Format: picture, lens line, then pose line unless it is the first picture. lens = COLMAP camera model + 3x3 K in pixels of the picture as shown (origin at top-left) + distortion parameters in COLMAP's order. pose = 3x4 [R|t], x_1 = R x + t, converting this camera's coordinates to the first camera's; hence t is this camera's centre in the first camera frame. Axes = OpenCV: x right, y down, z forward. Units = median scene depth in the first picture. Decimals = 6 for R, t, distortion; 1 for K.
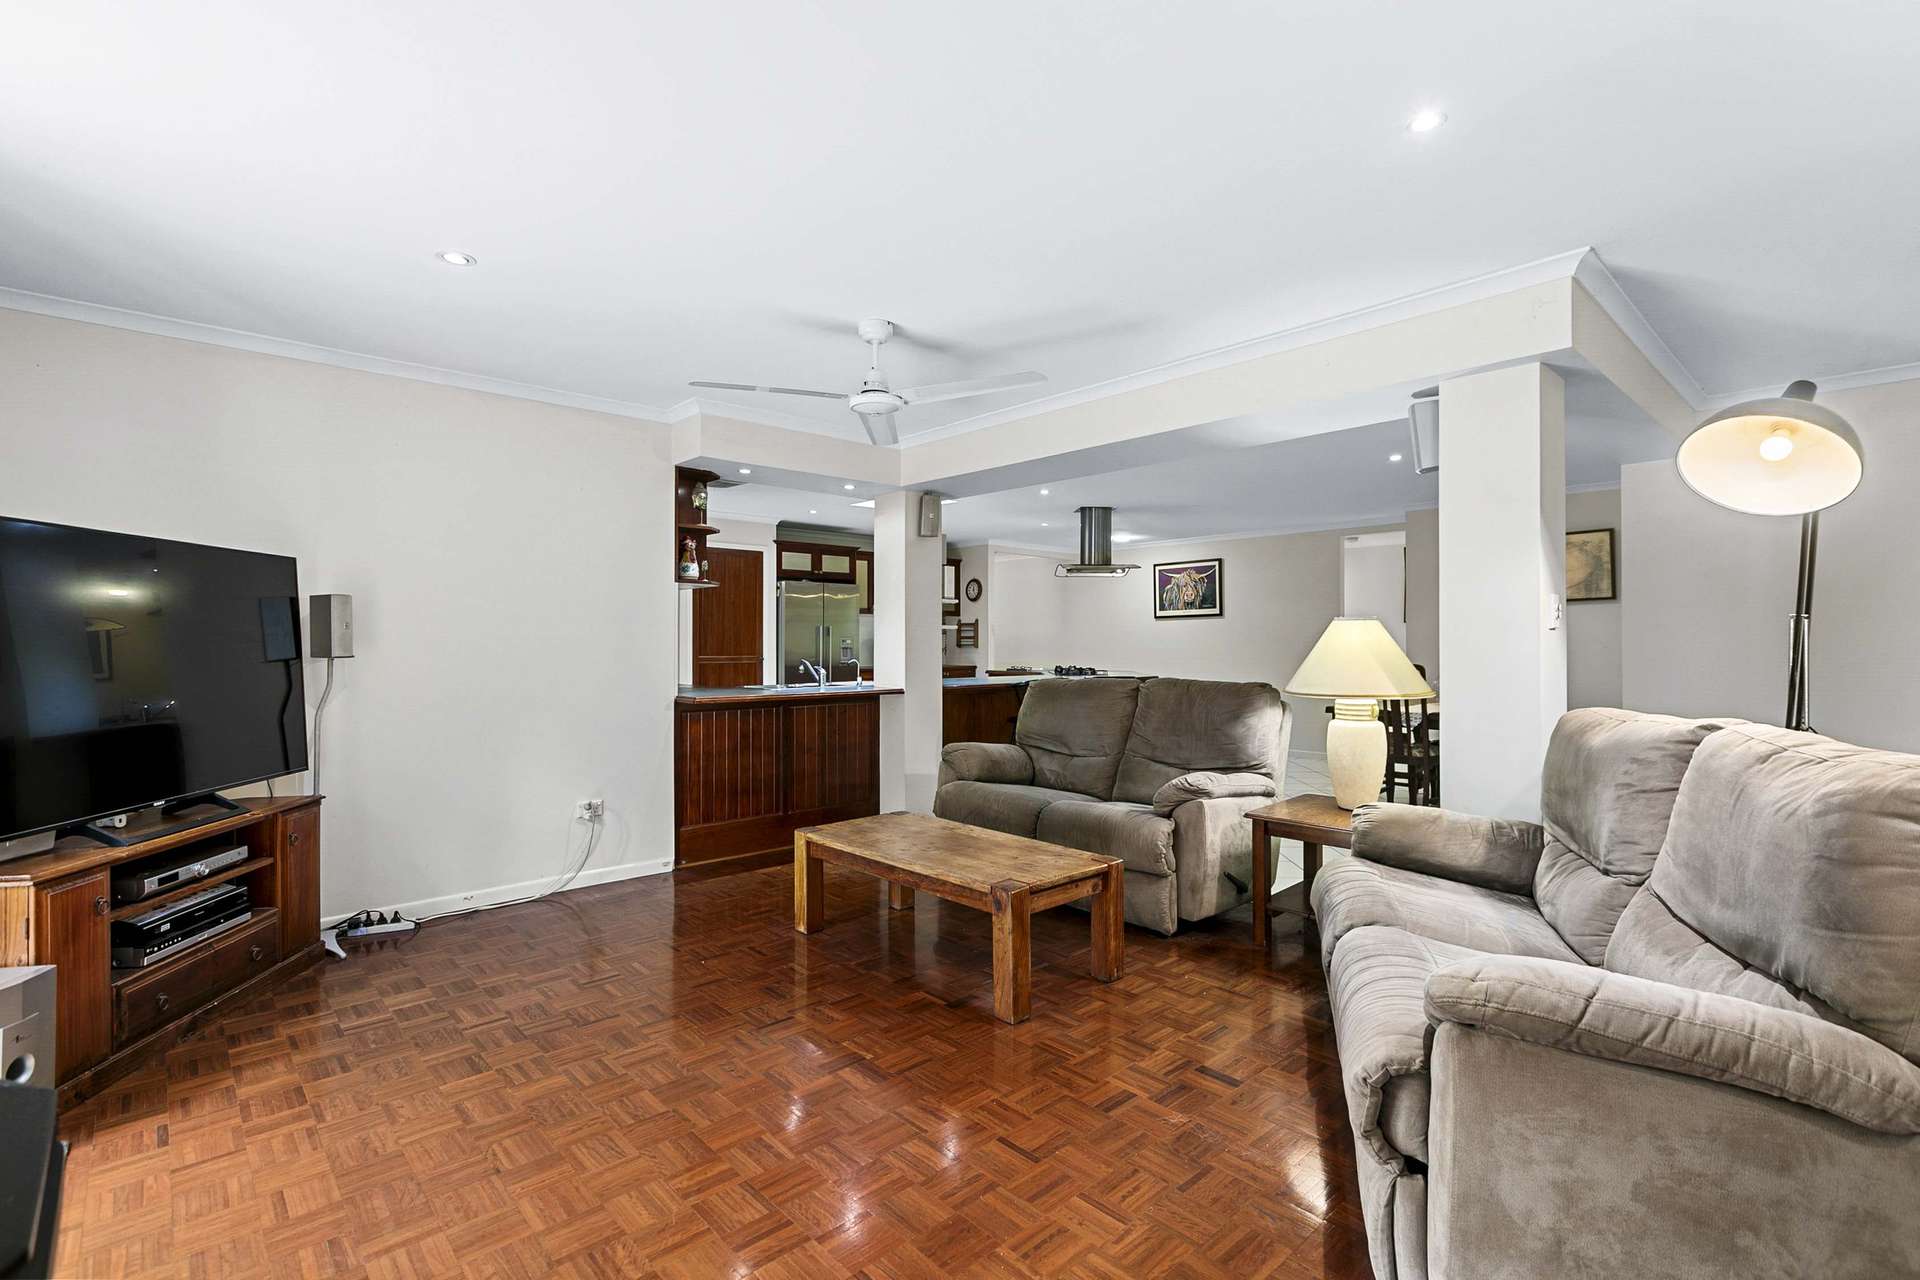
lens RADIAL K [[870.8, 0, 971.2], [0, 870.8, 635.2], [0, 0, 1]] dist [-0.002065, -0.000525]
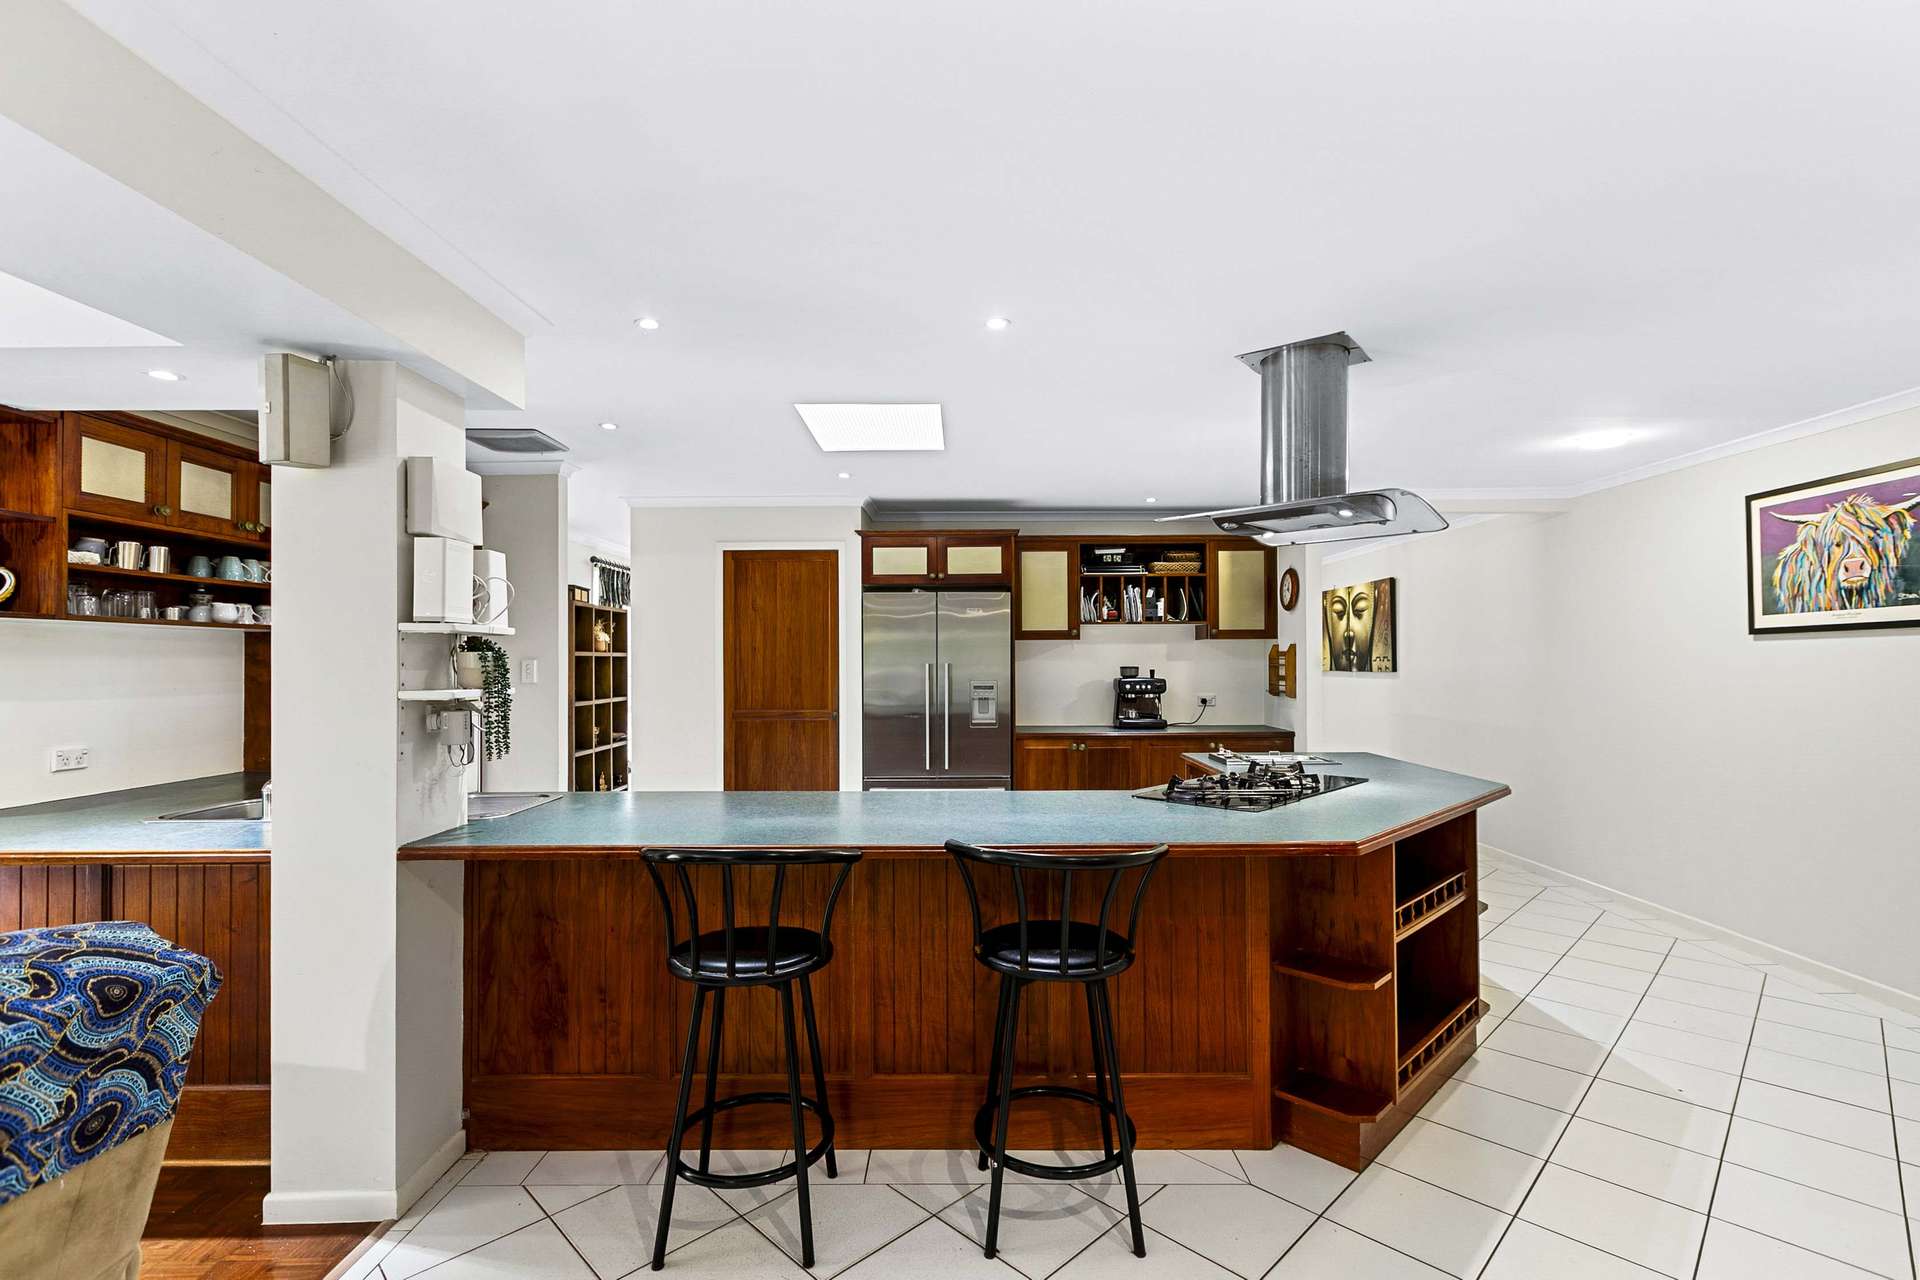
lens RADIAL K [[870.8, 0, 963.2], [0, 870.8, 654.0], [0, 0, 1]] dist [-0.002065, -0.000525]
pose [[0.732614, -0.008693, -0.680589, 0.256436], [0.009358, 0.999953, -0.002699, -0.014821], [0.680580, -0.004392, 0.732660, 0.557746]]
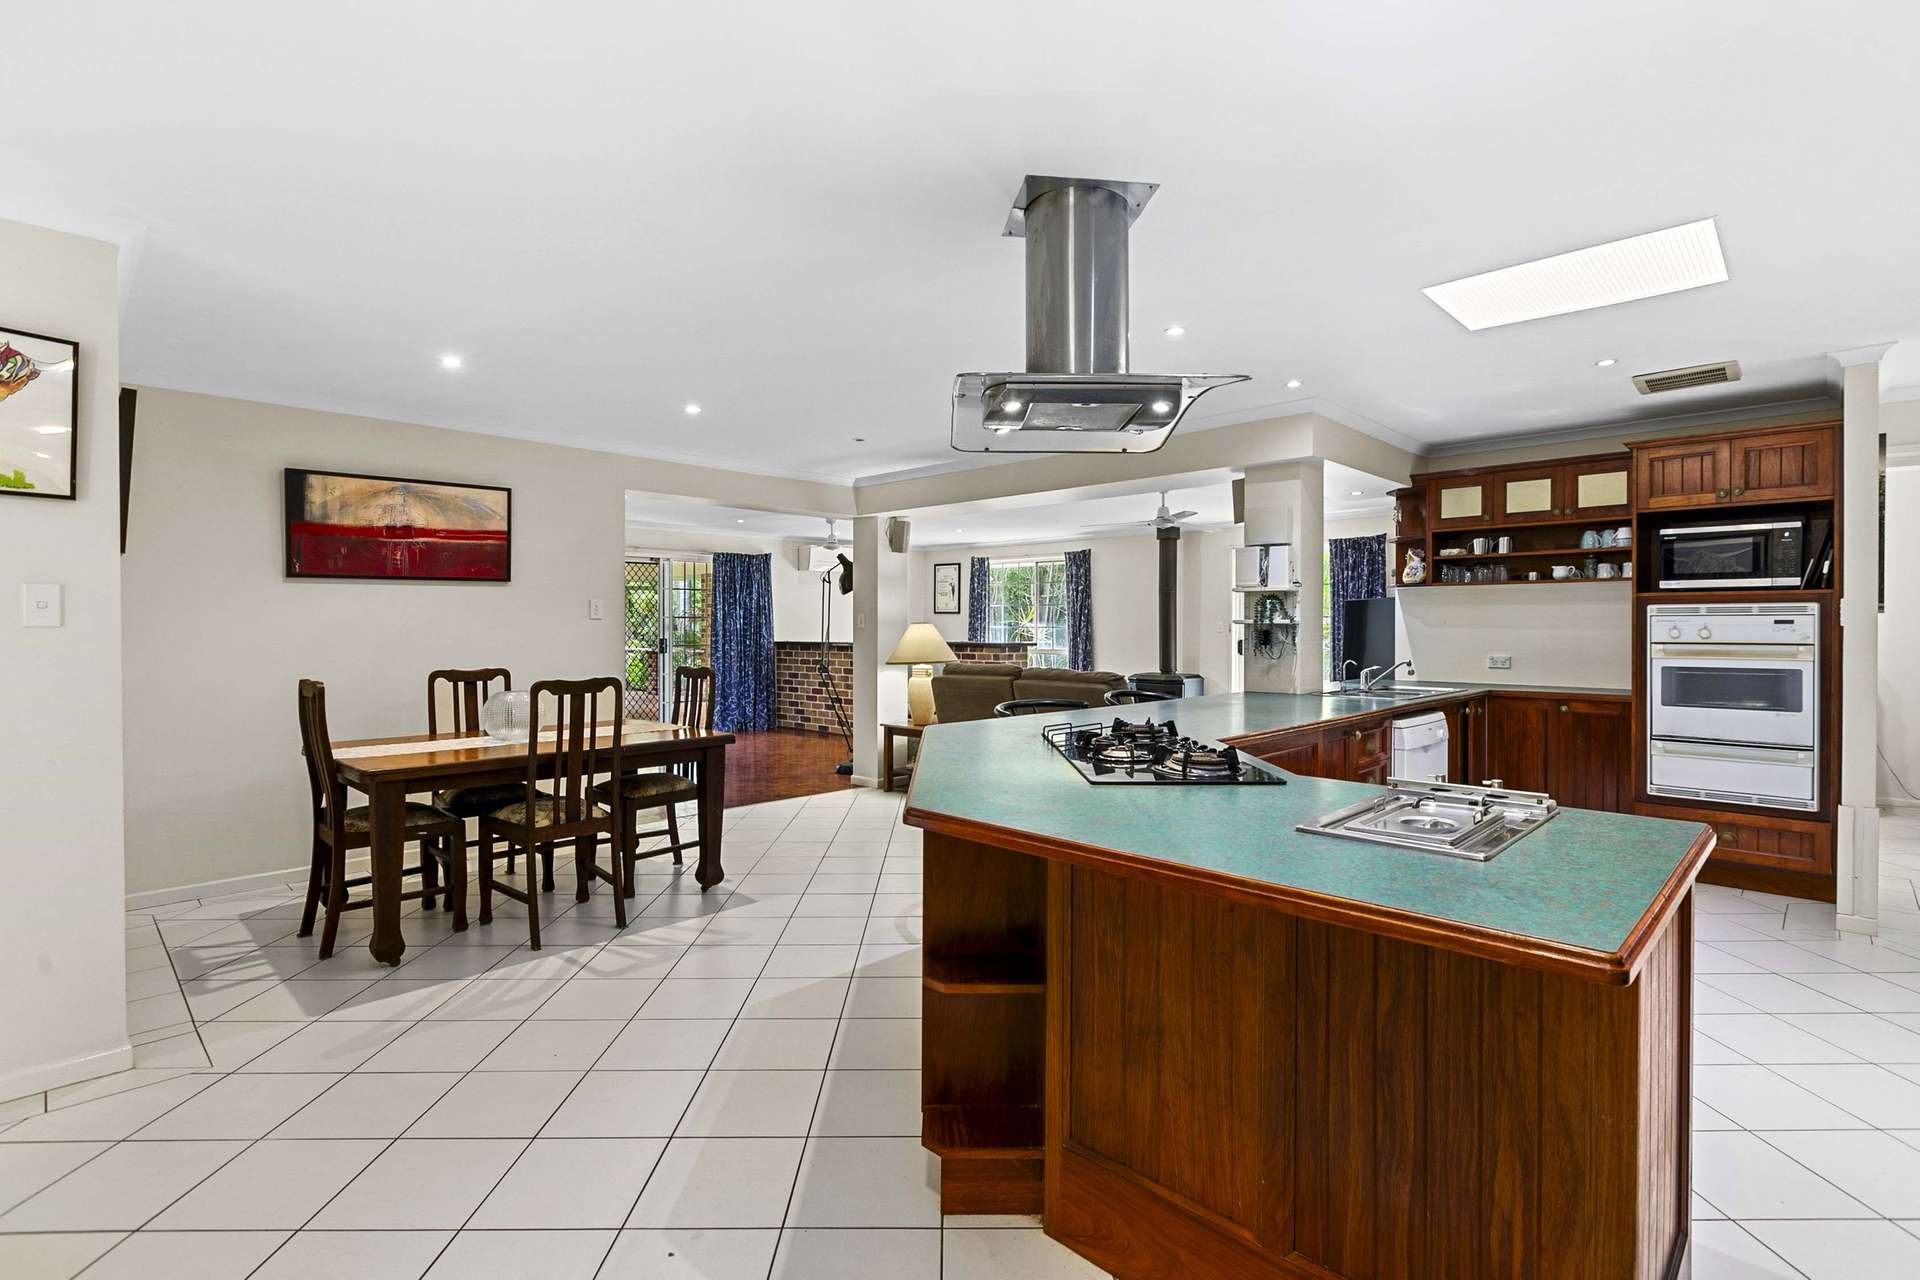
lens RADIAL K [[906.5, 0, 959.4], [0, 906.5, 627.8], [0, 0, 1]] dist [0.002679, 0.000091]
pose [[-0.998560, 0.001495, -0.053621, 0.182177], [0.001912, 0.999968, -0.007724, 0.002651], [0.053608, -0.007815, -0.998531, 1.179035]]
